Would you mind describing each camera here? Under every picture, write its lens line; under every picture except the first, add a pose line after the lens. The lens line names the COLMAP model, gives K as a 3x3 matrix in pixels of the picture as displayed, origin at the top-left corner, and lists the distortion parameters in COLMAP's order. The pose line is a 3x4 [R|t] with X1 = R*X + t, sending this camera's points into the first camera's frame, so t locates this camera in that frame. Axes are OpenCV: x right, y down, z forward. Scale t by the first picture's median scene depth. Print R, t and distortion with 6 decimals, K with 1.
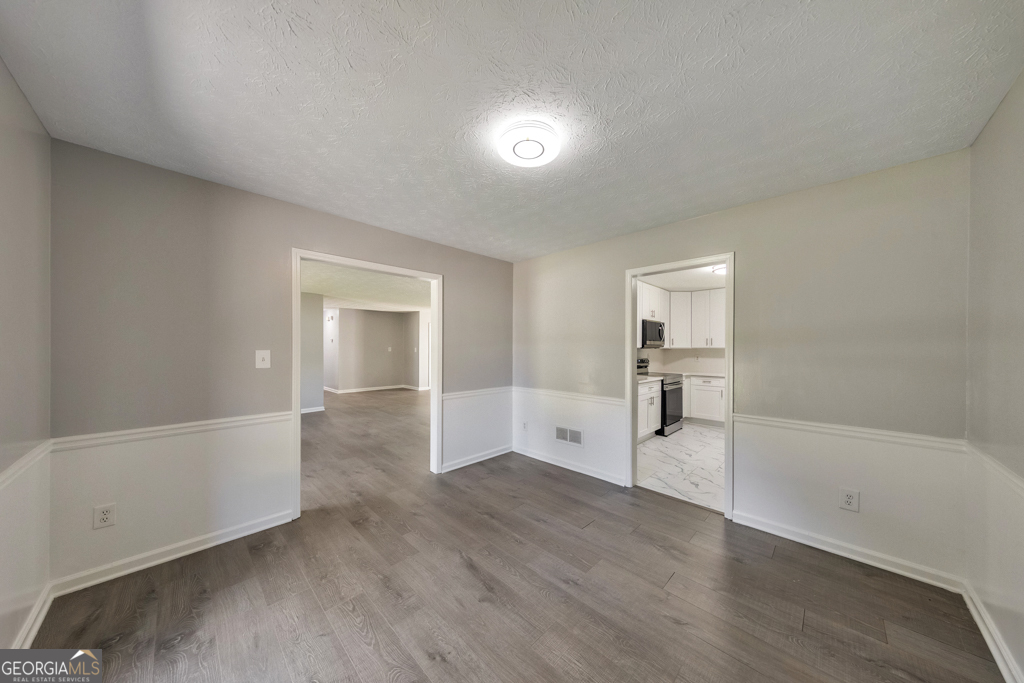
lens RADIAL K [[323.0, 0, 515.1], [0, 323.0, 347.1], [0, 0, 1]] dist [0.008784, -0.000014]
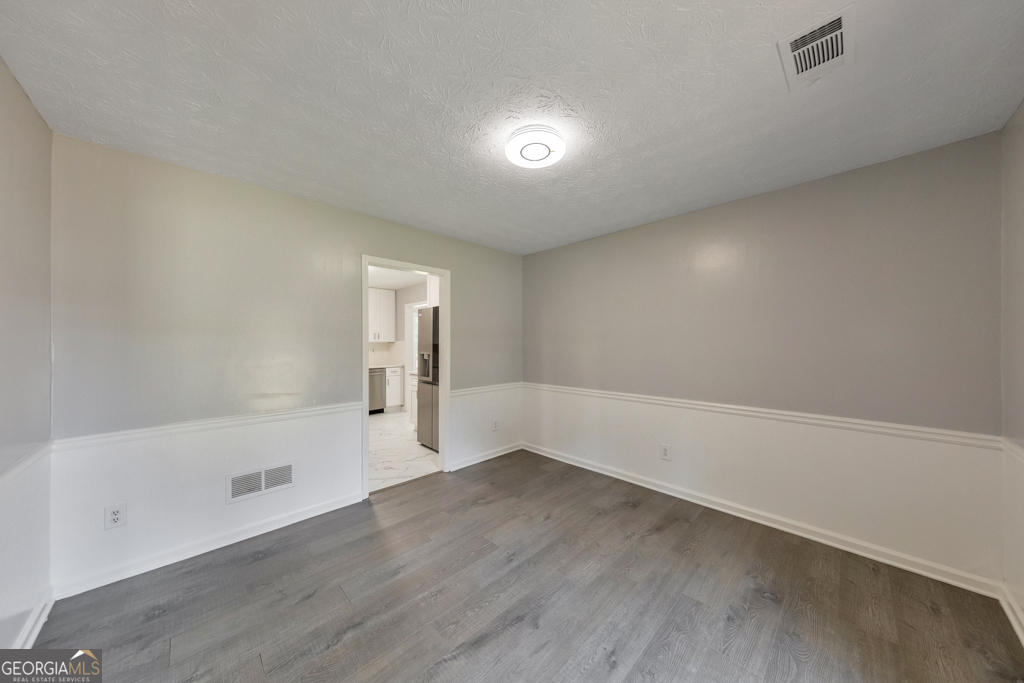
lens RADIAL K [[326.7, 0, 516.5], [0, 326.7, 345.2], [0, 0, 1]] dist [0.009371, -0.000049]
pose [[0.030077, -0.011631, 0.999480, -0.861708], [-0.001014, 0.999931, 0.011667, -0.006835], [-0.999547, -0.001364, 0.030063, 0.881265]]
